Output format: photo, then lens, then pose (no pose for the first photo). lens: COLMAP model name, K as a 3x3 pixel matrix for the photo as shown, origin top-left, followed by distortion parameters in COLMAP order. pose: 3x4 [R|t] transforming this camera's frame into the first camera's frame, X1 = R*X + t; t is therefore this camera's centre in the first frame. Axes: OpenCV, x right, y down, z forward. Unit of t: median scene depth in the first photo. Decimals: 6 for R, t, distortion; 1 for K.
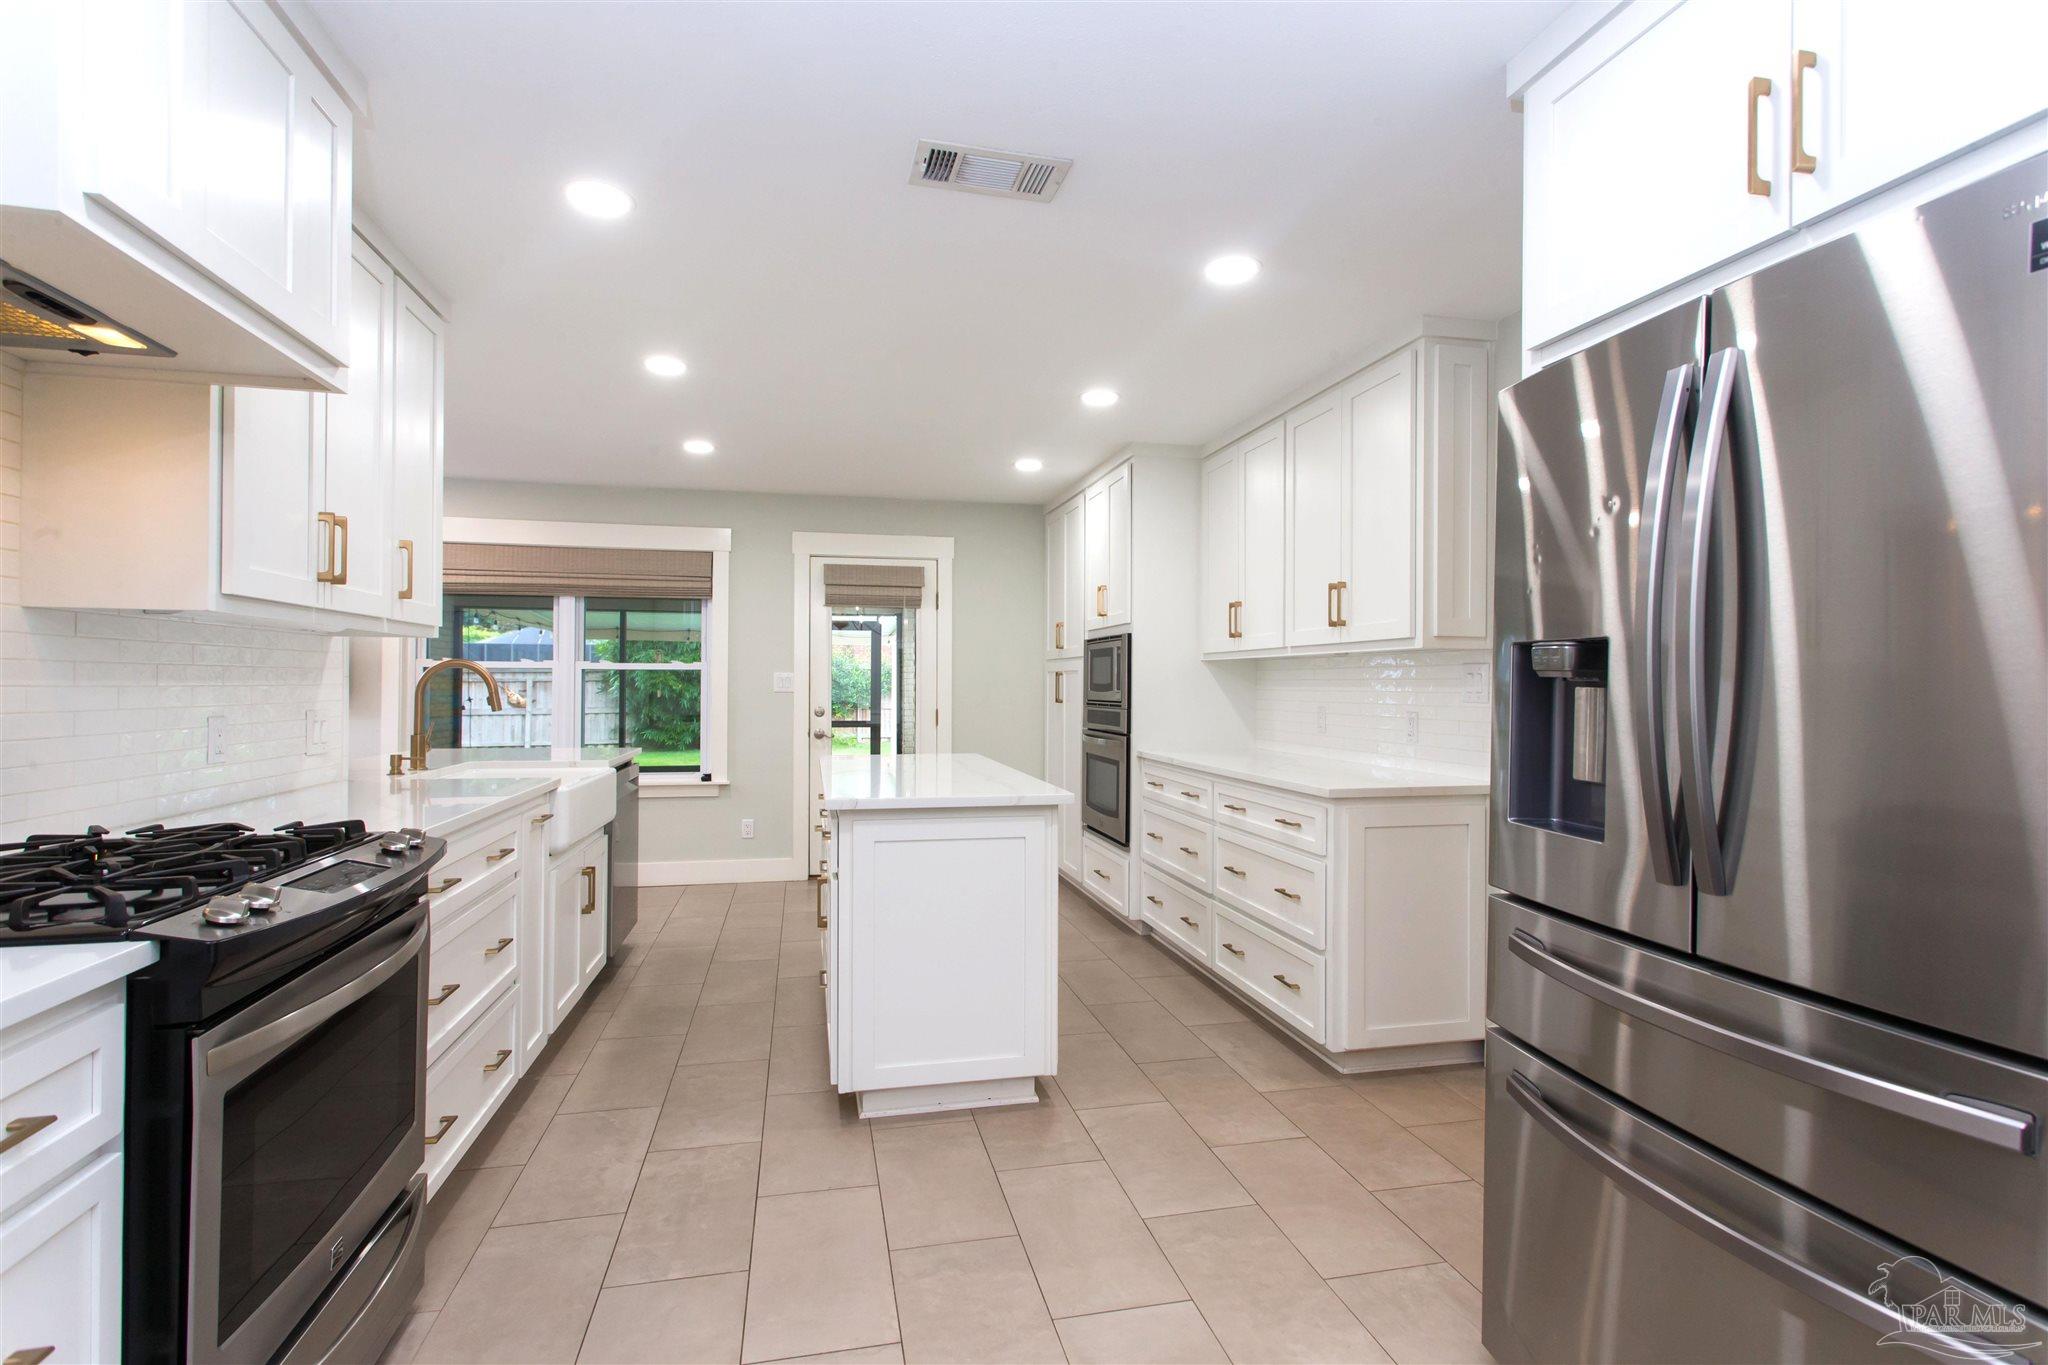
lens RADIAL K [[976.3, 0, 1019.6], [0, 976.3, 690.5], [0, 0, 1]] dist [0.004340, 0.000363]
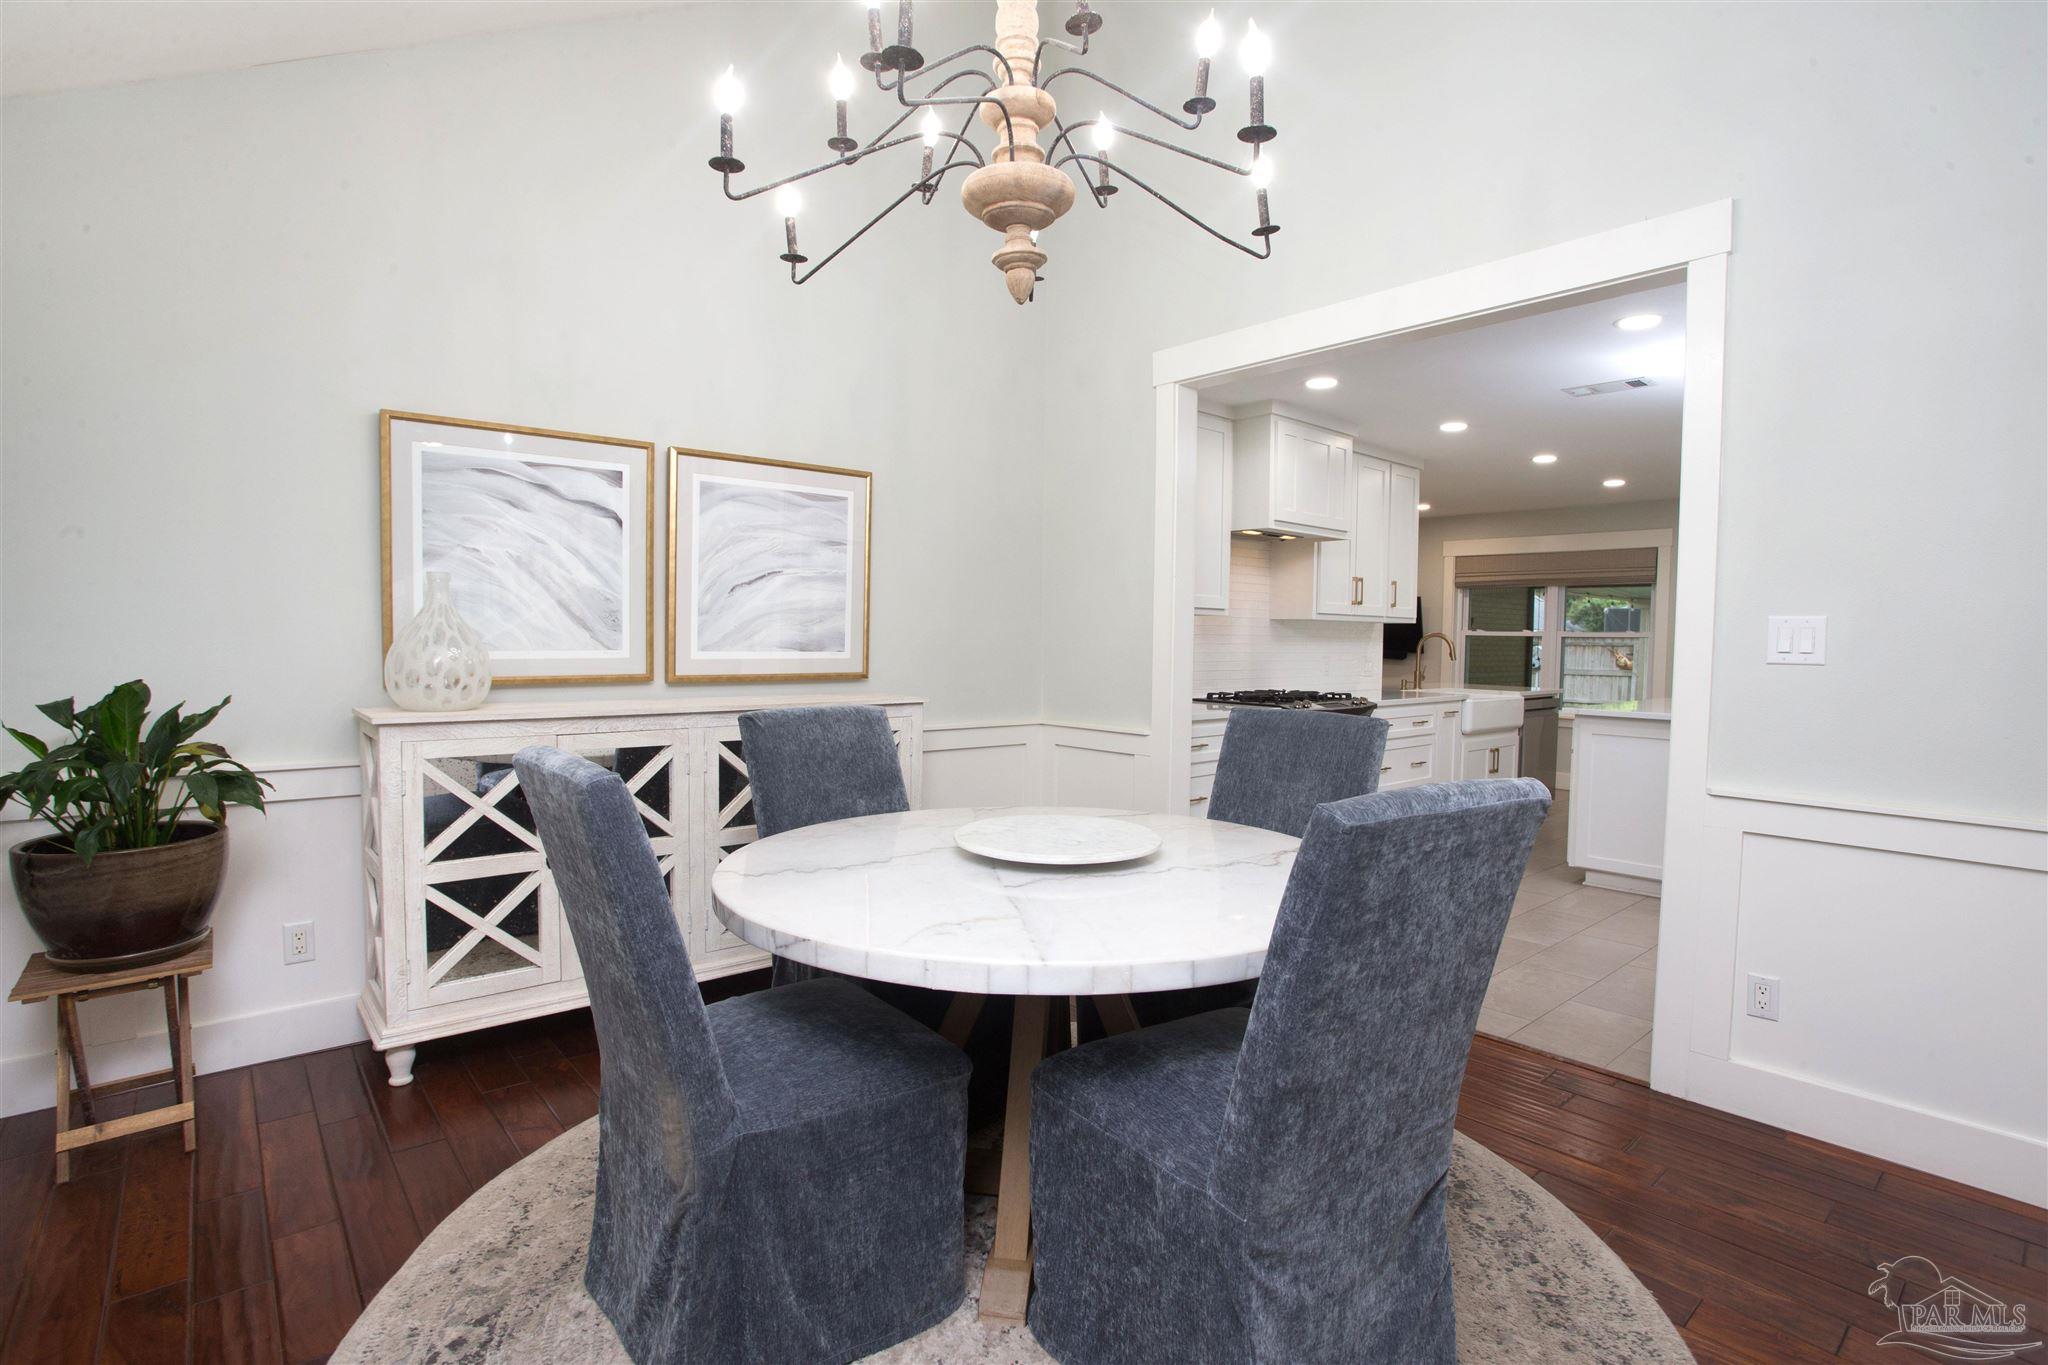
lens RADIAL K [[976.3, 0, 1025.4], [0, 976.3, 687.1], [0, 0, 1]] dist [0.004340, 0.000363]
pose [[0.460933, 0.032725, -0.886831, 0.799760], [-0.004759, 0.999397, 0.034405, 0.011058], [0.887422, -0.011638, 0.460811, -0.632607]]
